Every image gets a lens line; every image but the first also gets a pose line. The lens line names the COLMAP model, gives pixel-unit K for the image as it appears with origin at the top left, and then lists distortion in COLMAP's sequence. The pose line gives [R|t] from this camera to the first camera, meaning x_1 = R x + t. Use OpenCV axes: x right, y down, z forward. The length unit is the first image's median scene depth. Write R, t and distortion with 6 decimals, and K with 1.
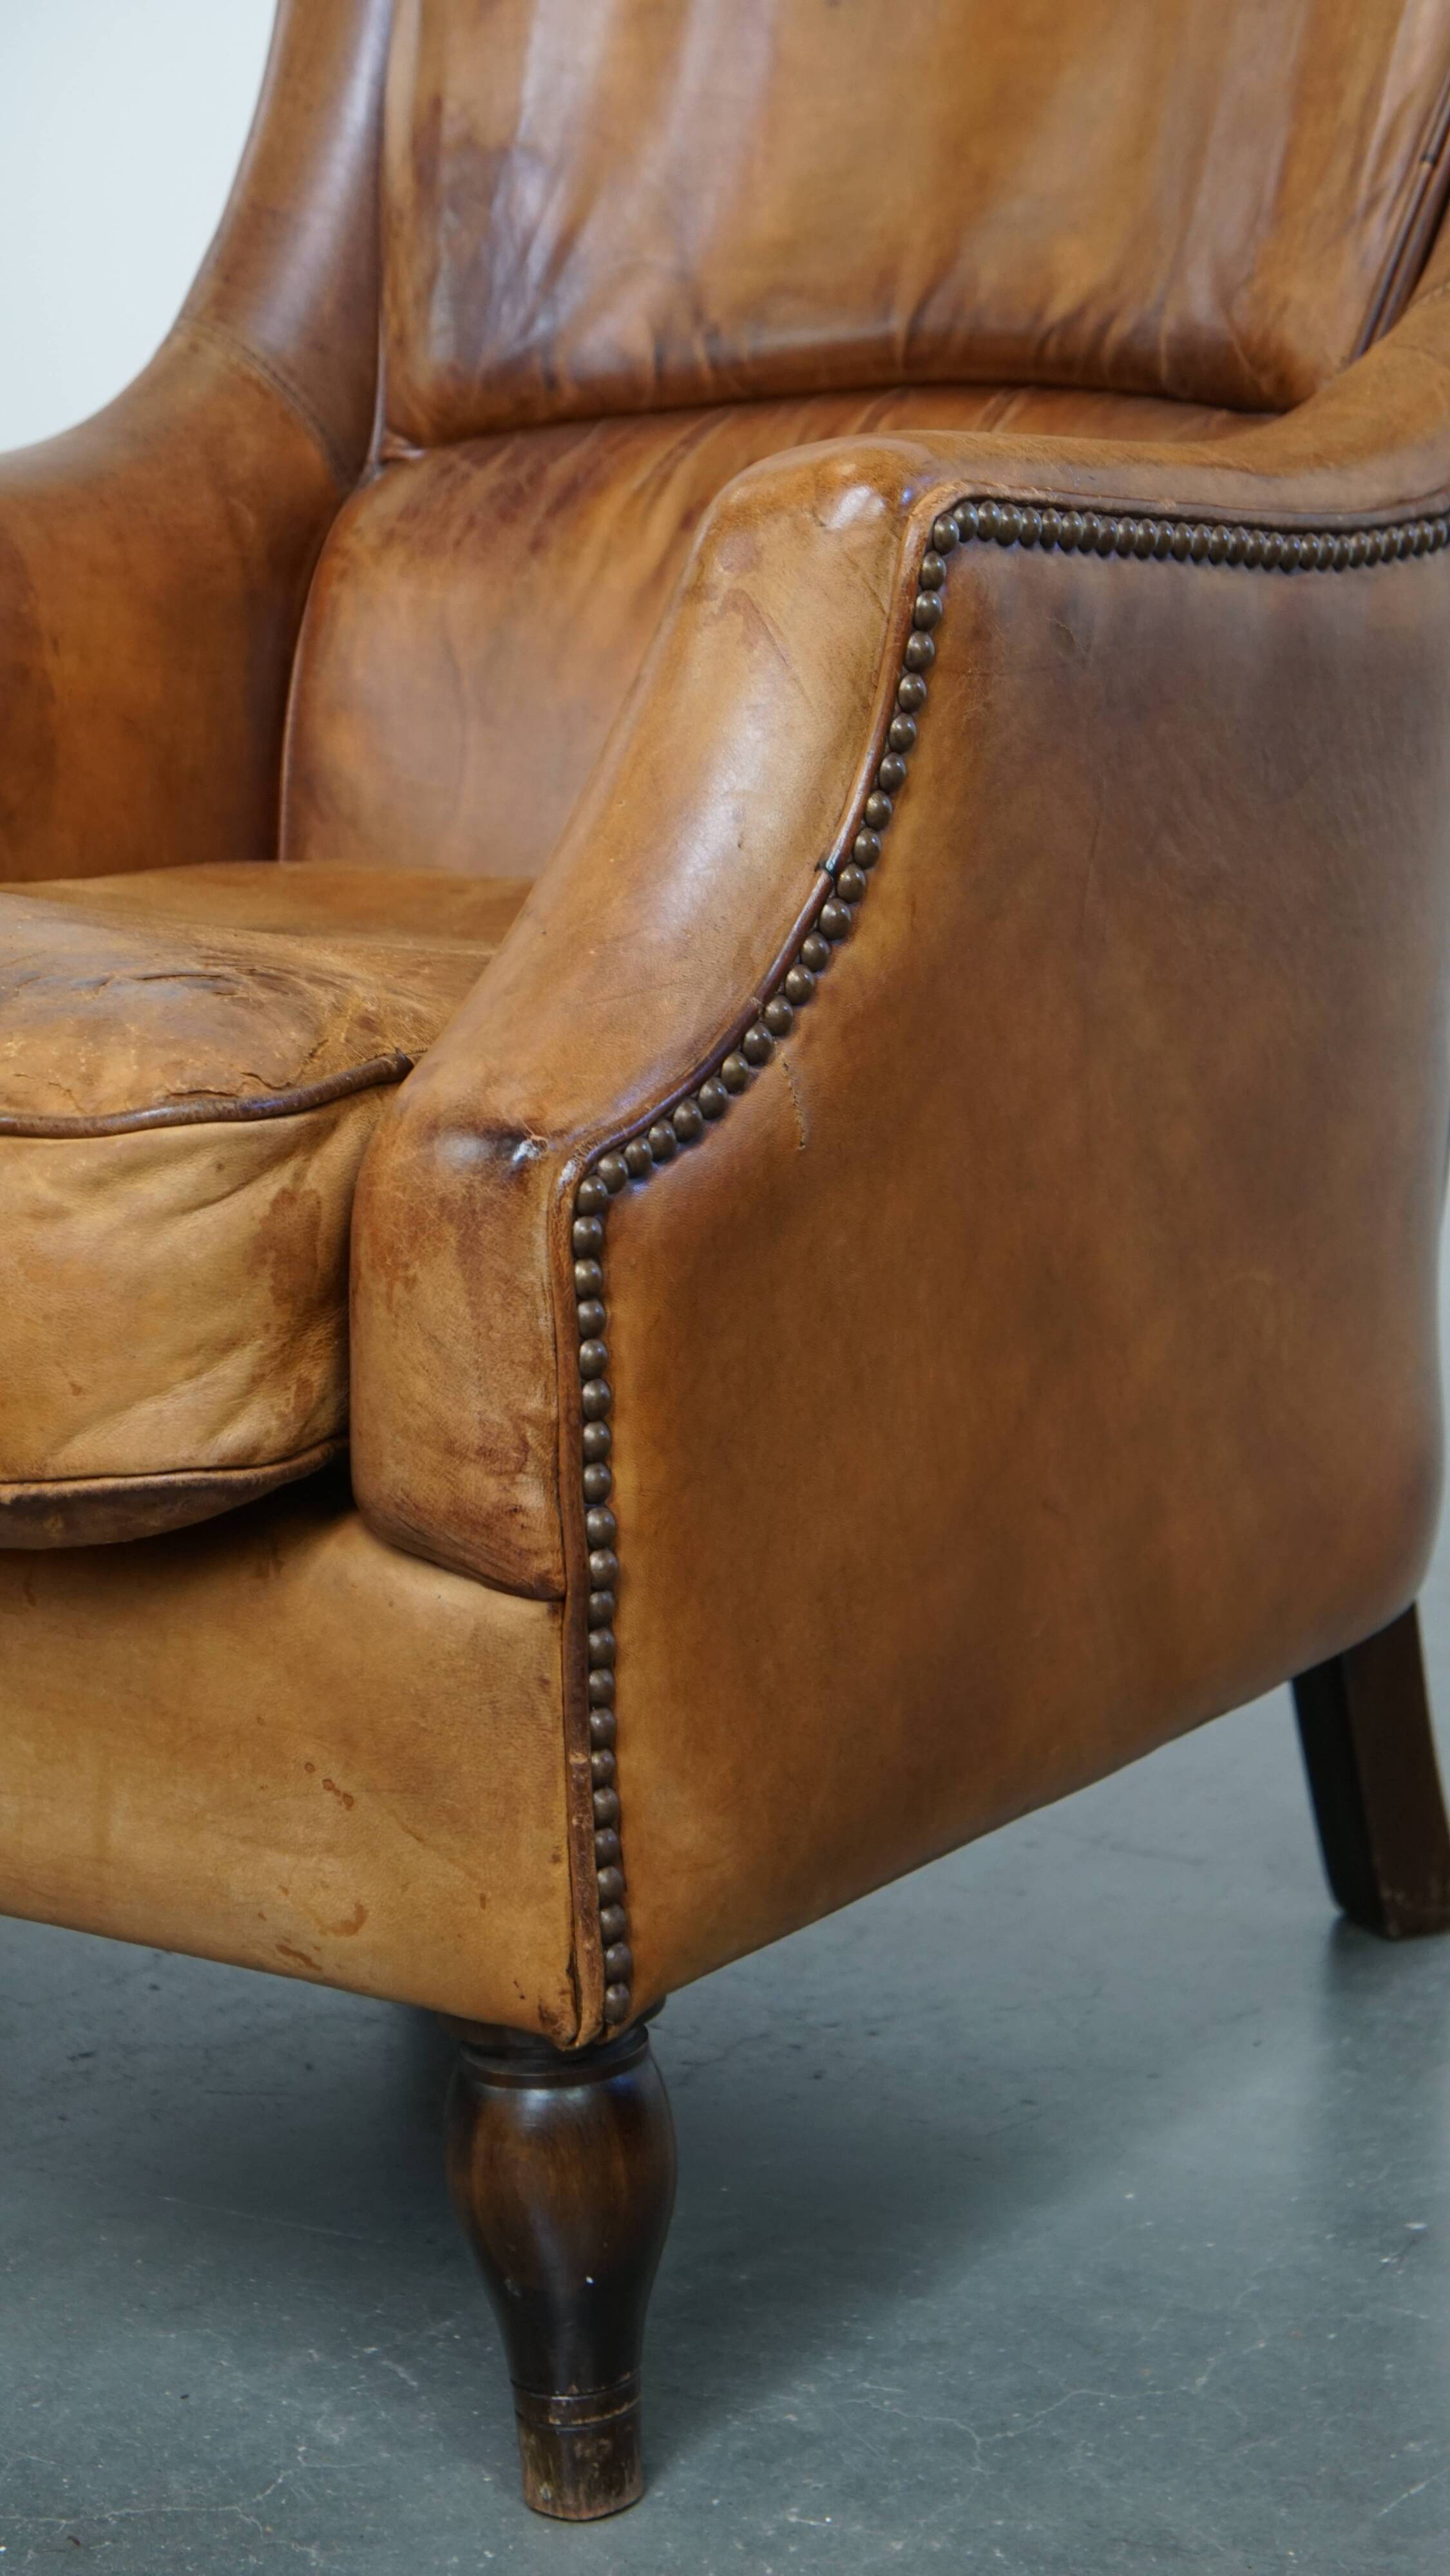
lens RADIAL K [[4952.9, 0, 725.0], [0, 4952.9, 1288.0], [0, 0, 1]] dist [0.276588, 0.105196]
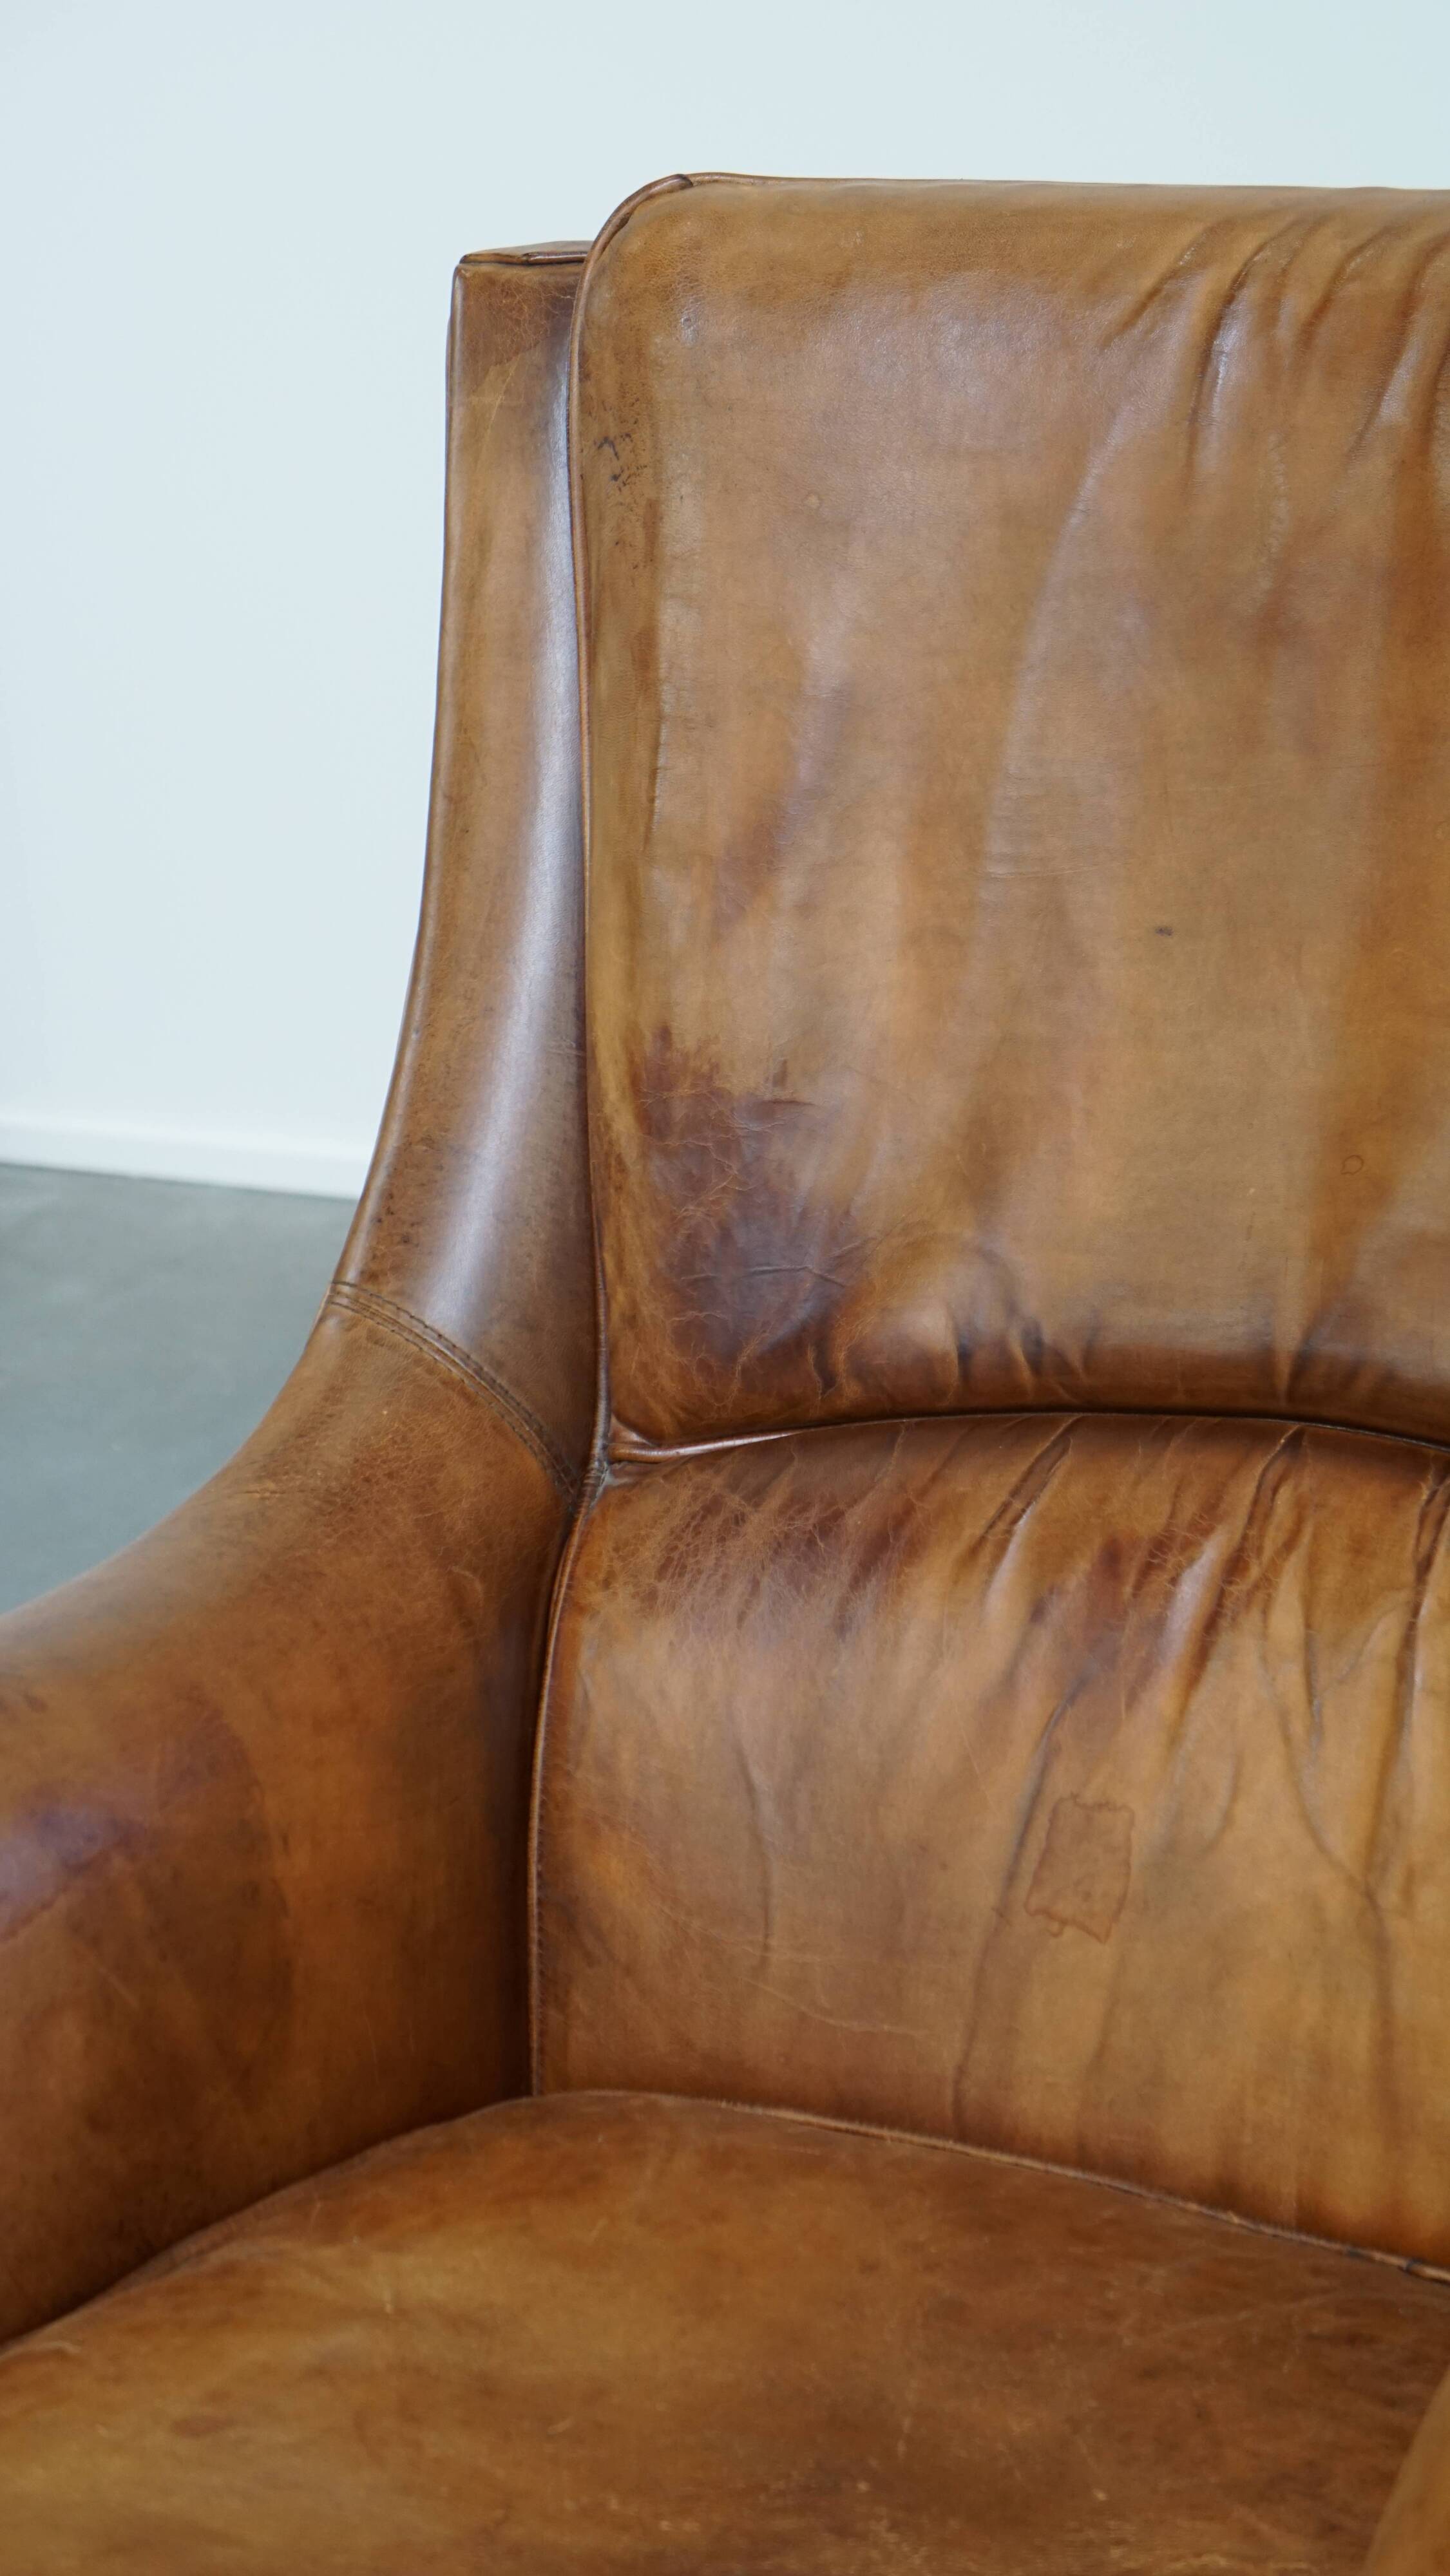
lens RADIAL K [[5730.2, 0, 735.6], [0, 5730.2, 1236.8], [0, 0, 1]] dist [0.306749, -0.621959]
pose [[0.994511, -0.055056, 0.088981, -0.195237], [0.044575, 0.992276, 0.115765, -0.464305], [-0.094667, -0.111163, 0.989283, 0.116742]]
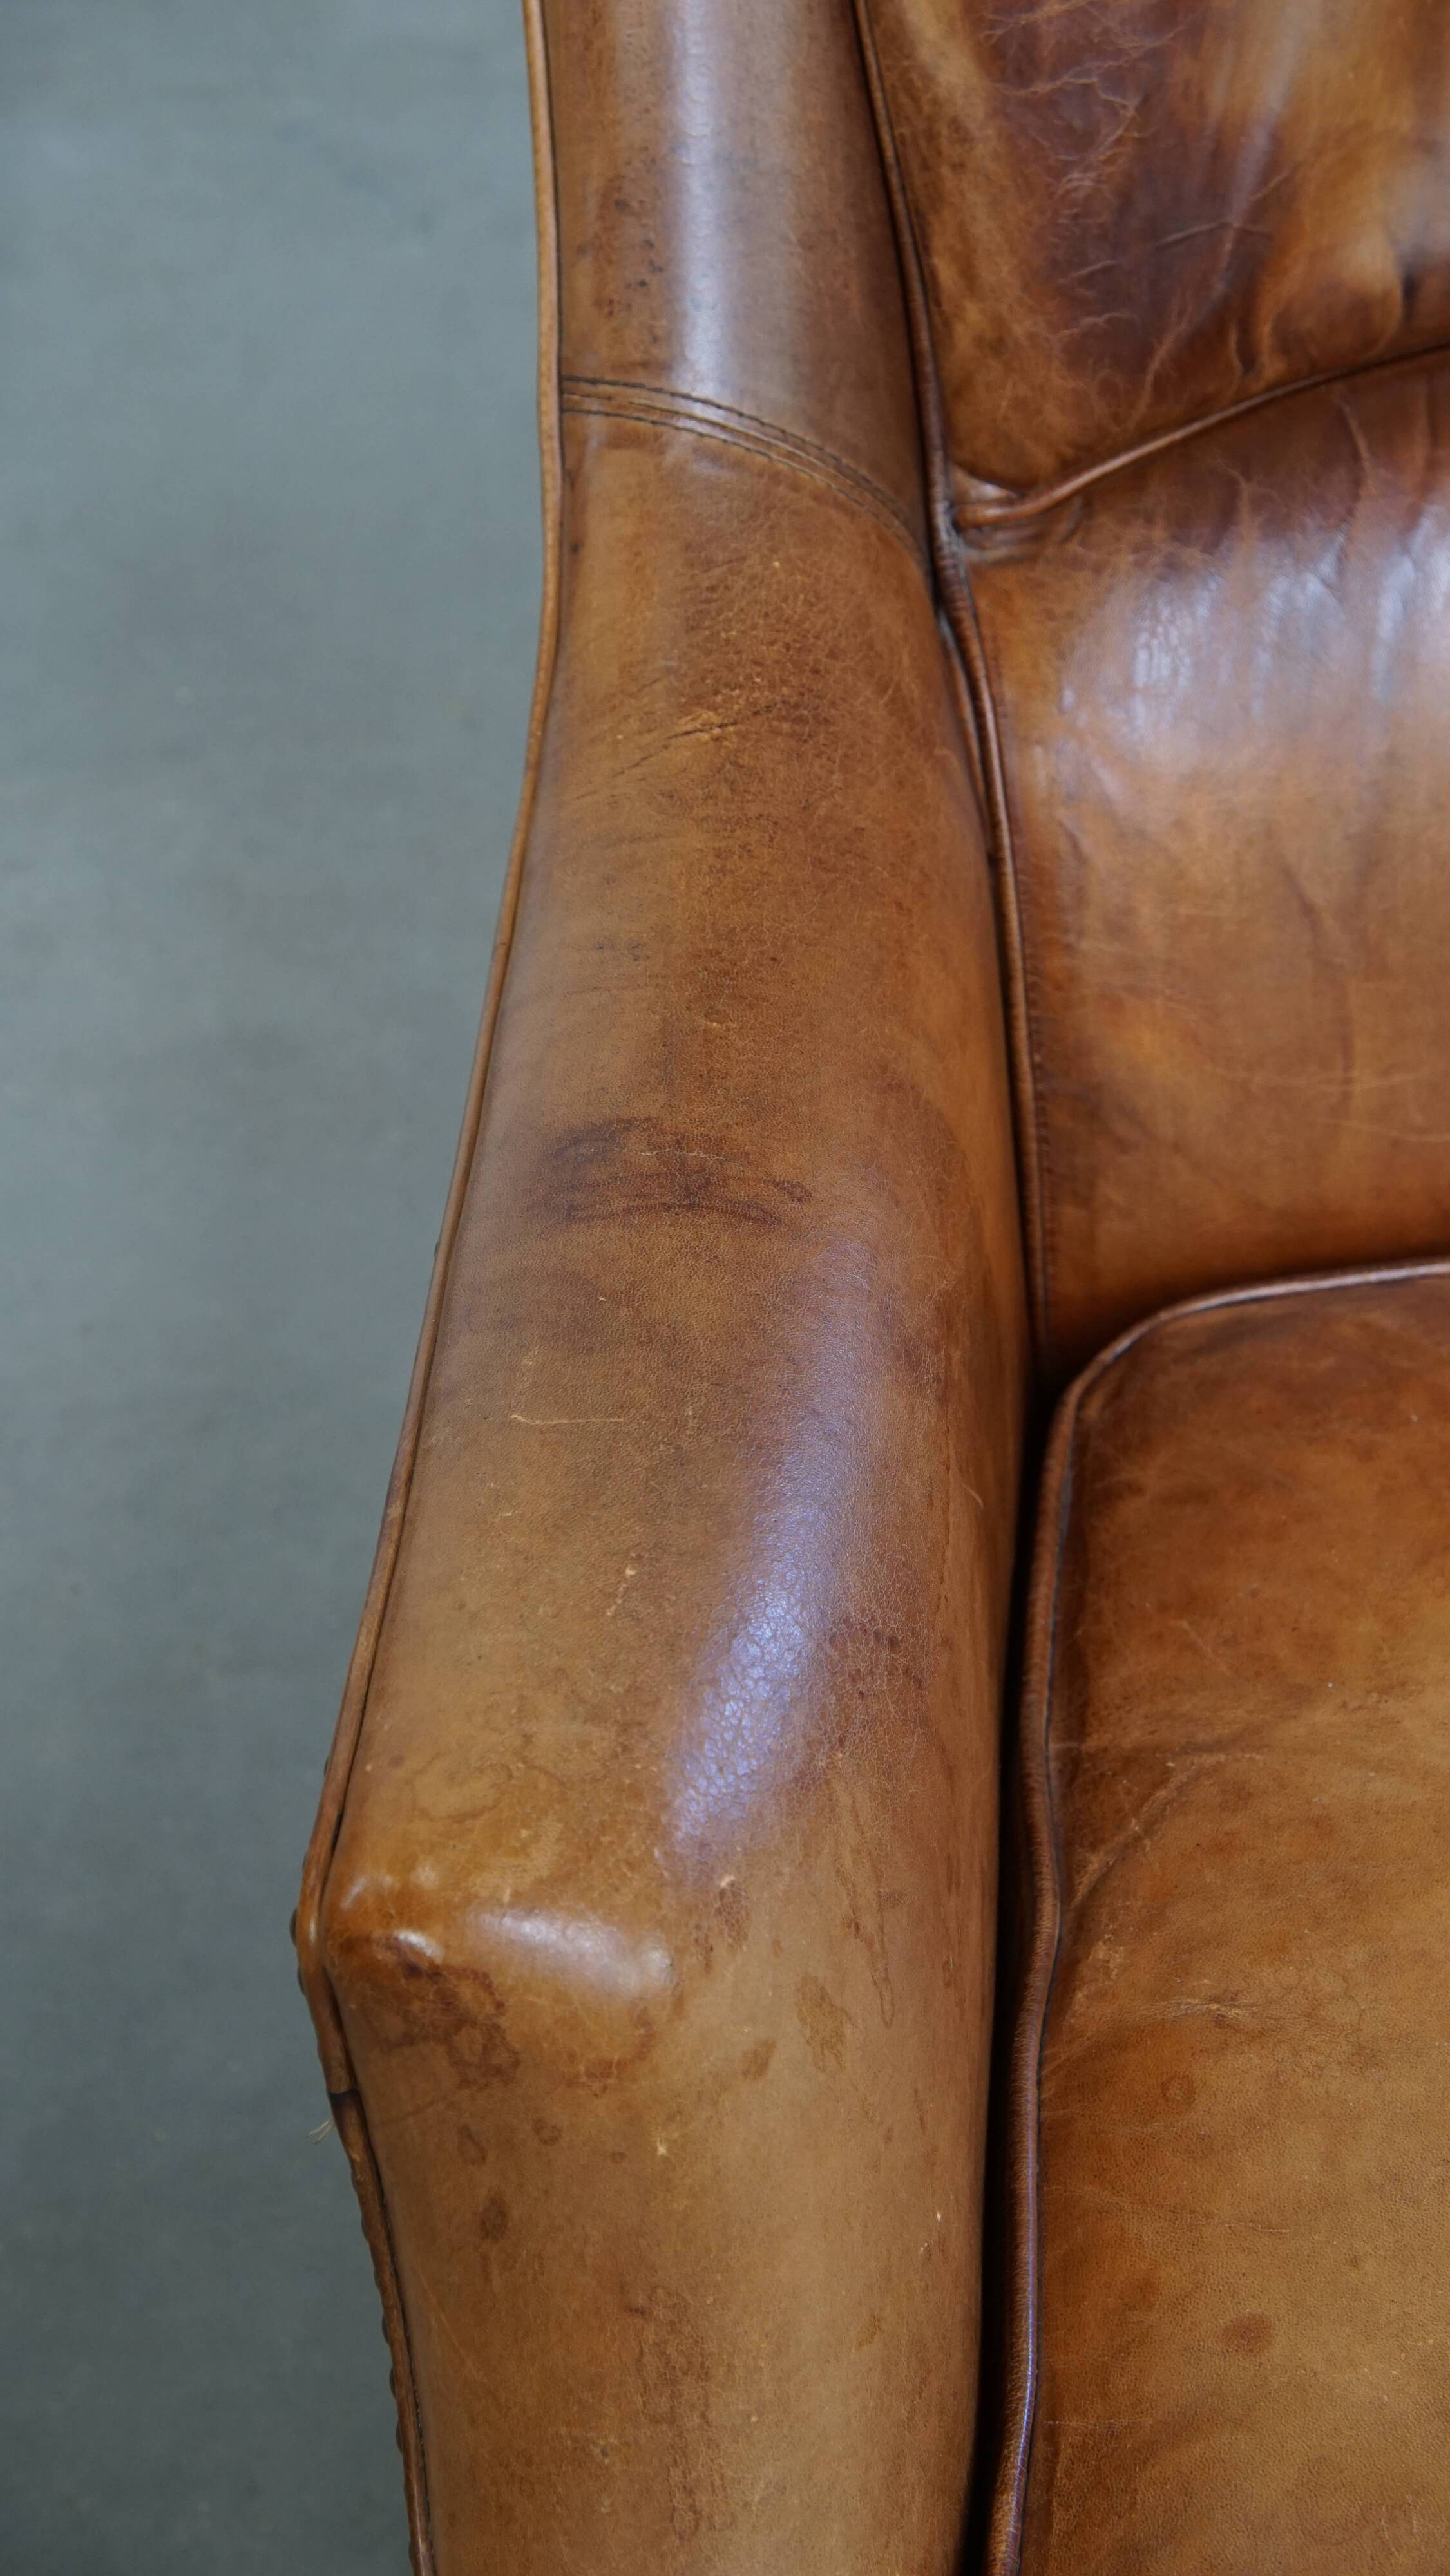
lens RADIAL K [[3737.1, 0, 718.7], [0, 3737.1, 1277.7], [0, 0, 1]] dist [0.114313, 0.578527]
pose [[0.800281, -0.419560, 0.428392, -0.508060], [0.122162, 0.813530, 0.568547, -0.545216], [-0.587049, -0.402664, 0.702307, 0.972229]]
